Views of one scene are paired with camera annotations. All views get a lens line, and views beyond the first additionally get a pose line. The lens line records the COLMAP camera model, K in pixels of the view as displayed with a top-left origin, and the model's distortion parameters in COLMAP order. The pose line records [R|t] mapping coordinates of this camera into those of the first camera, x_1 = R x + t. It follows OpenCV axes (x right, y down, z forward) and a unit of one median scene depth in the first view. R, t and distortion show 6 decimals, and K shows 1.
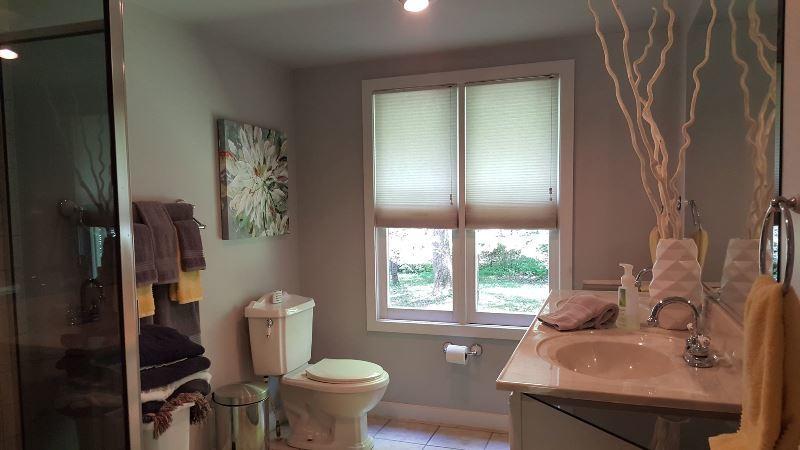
lens RADIAL K [[608.5, 0, 403.5], [0, 608.5, 226.7], [0, 0, 1]] dist [0.073566, -0.064087]
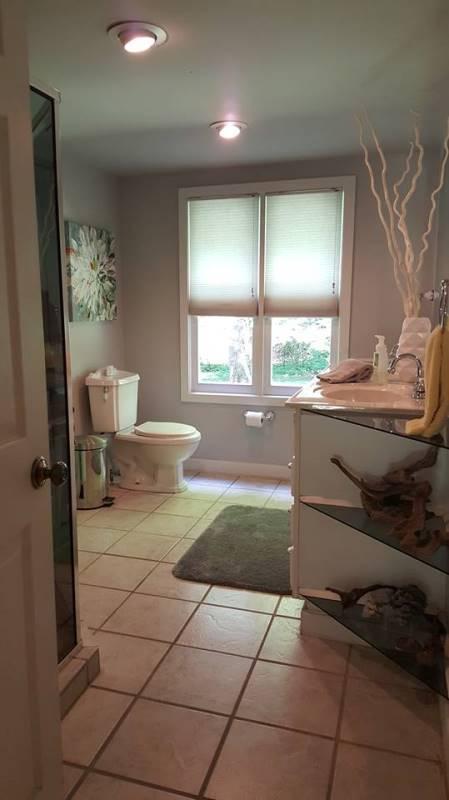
lens RADIAL K [[608.5, 0, 217.1], [0, 608.5, 396.6], [0, 0, 1]] dist [0.073566, -0.064087]
pose [[0.999403, 0.008068, 0.033585, -0.032710], [-0.011703, 0.993922, 0.109460, 0.031079], [-0.032497, -0.109787, 0.993424, -0.237279]]
